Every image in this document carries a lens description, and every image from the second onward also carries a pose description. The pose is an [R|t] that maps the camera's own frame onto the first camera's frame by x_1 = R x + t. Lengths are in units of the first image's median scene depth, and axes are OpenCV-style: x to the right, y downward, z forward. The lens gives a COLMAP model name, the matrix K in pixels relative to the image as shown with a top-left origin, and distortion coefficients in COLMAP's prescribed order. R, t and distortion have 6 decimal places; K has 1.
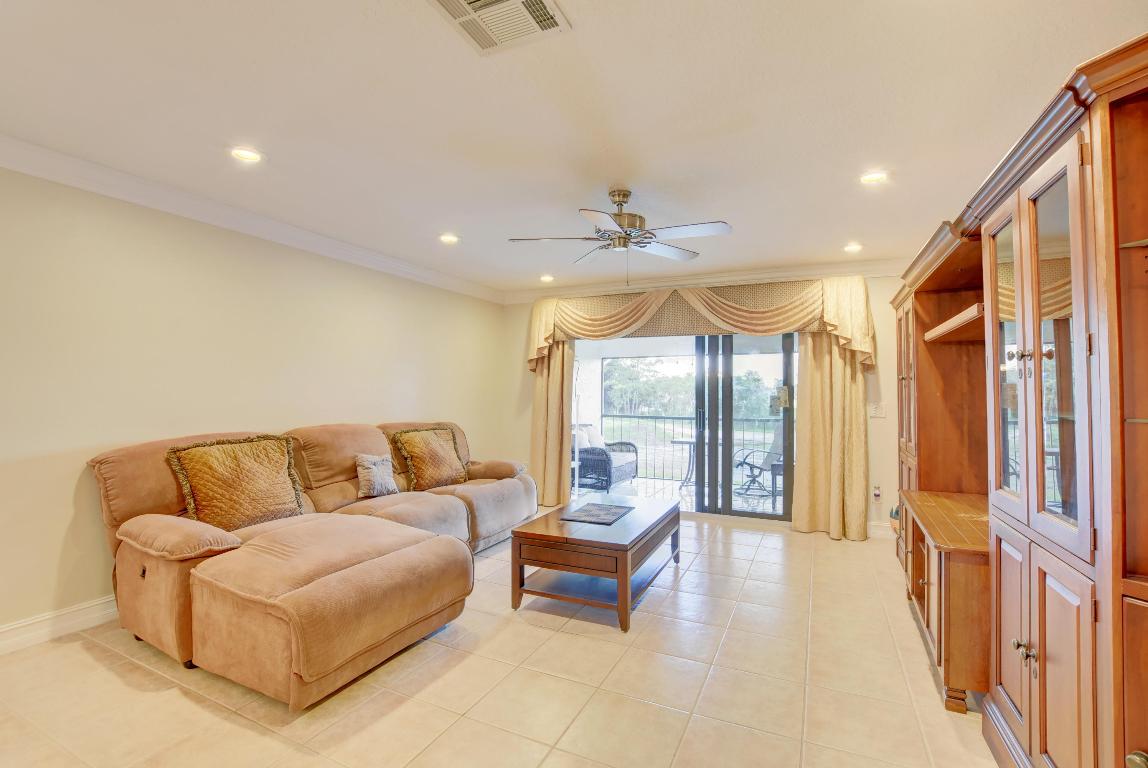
lens RADIAL K [[509.1, 0, 574.0], [0, 509.1, 384.0], [0, 0, 1]] dist [-0.034620, 0.006297]
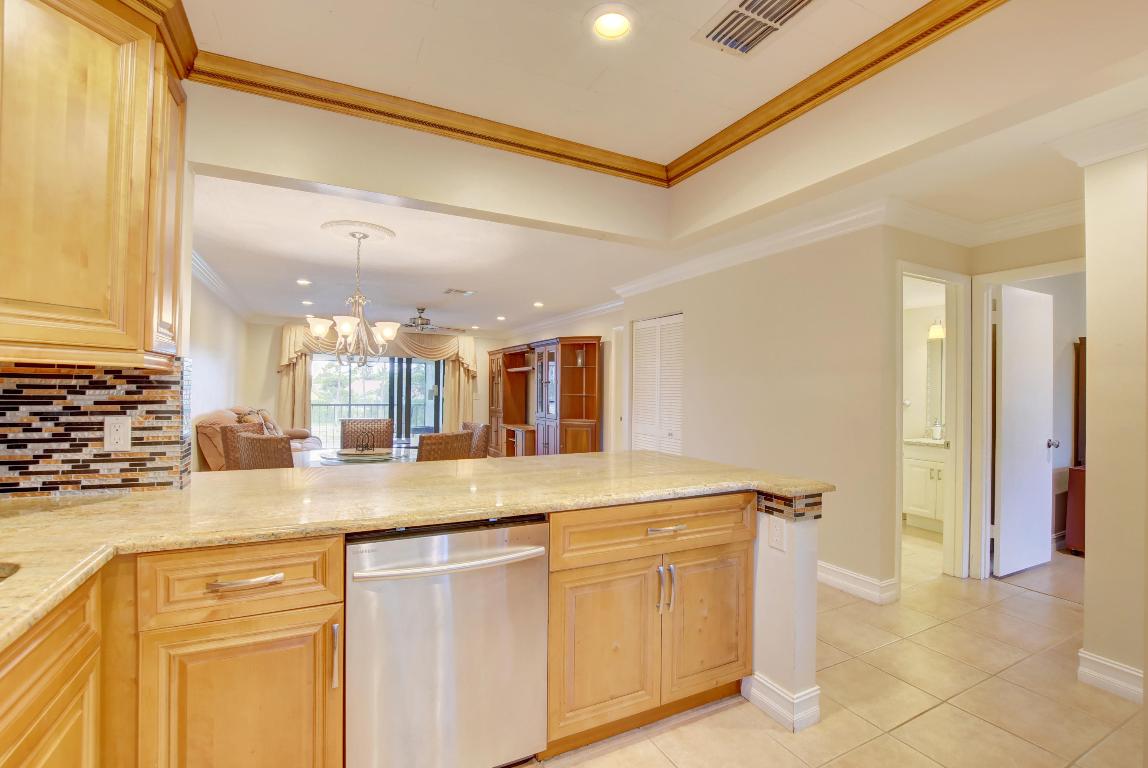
lens RADIAL K [[509.1, 0, 574.0], [0, 509.1, 384.0], [0, 0, 1]] dist [-0.034620, 0.006297]
pose [[0.608041, 0.009414, 0.793850, -0.731667], [-0.021834, 0.999750, 0.004868, -0.018503], [-0.793605, -0.020293, 0.608095, -0.570982]]
